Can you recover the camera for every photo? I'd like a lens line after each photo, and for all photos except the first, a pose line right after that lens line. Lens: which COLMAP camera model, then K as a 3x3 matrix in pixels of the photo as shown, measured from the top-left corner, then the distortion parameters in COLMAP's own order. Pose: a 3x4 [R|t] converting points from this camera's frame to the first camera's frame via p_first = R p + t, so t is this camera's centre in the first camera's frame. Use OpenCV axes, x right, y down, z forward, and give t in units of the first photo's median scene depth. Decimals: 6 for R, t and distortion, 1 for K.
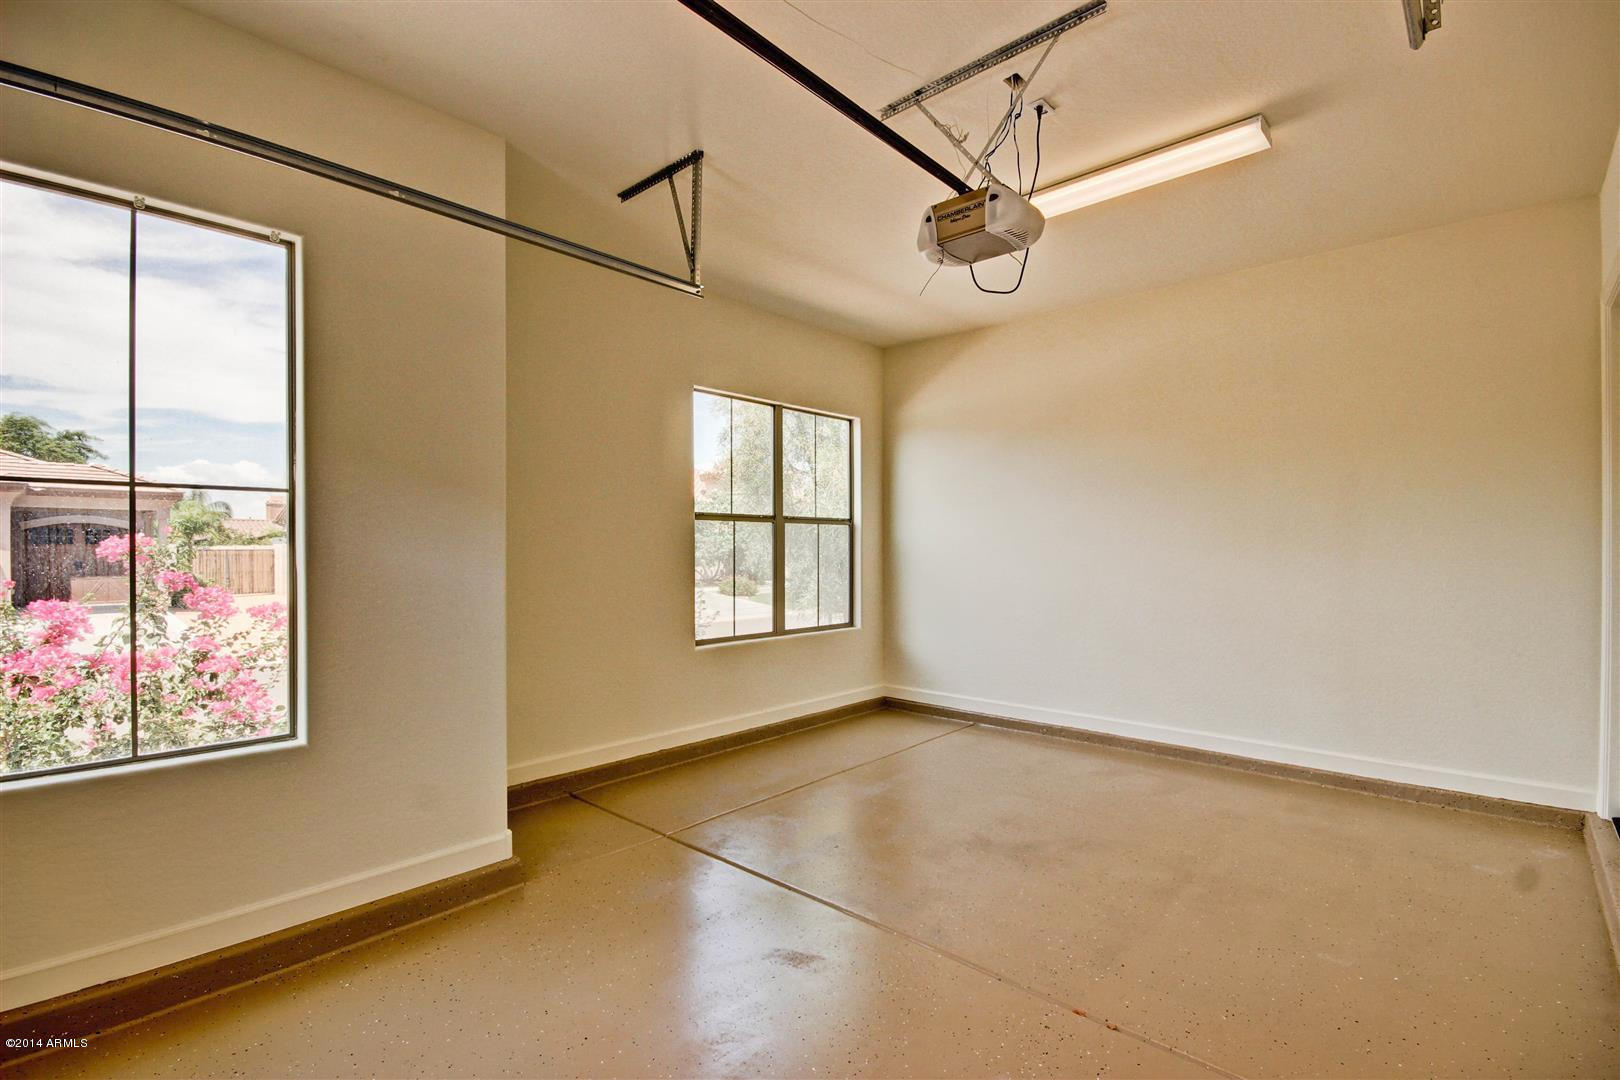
lens RADIAL K [[760.1, 0, 811.6], [0, 760.1, 546.7], [0, 0, 1]] dist [0.001571, -0.000206]
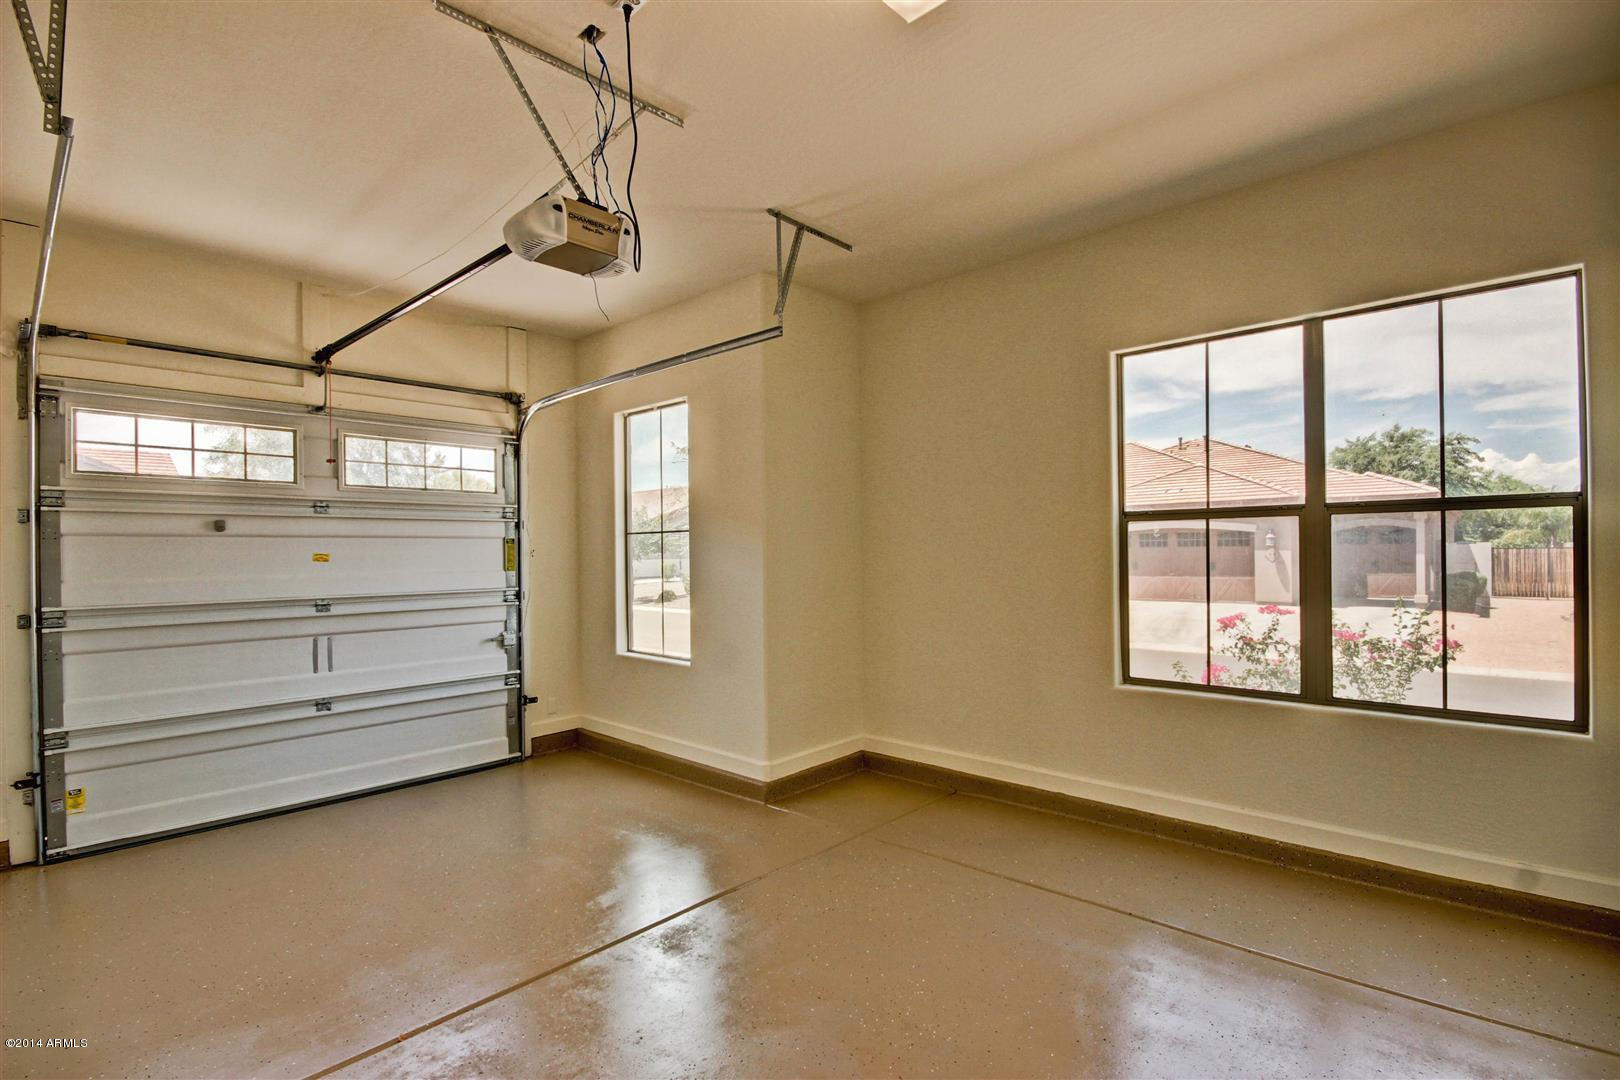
lens RADIAL K [[760.1, 0, 813.5], [0, 760.1, 544.1], [0, 0, 1]] dist [0.001571, -0.000206]
pose [[-0.009944, -0.010214, -0.999898, 0.674303], [0.013579, 0.999854, -0.010349, -0.009601], [0.999858, -0.013681, -0.009803, 0.735869]]
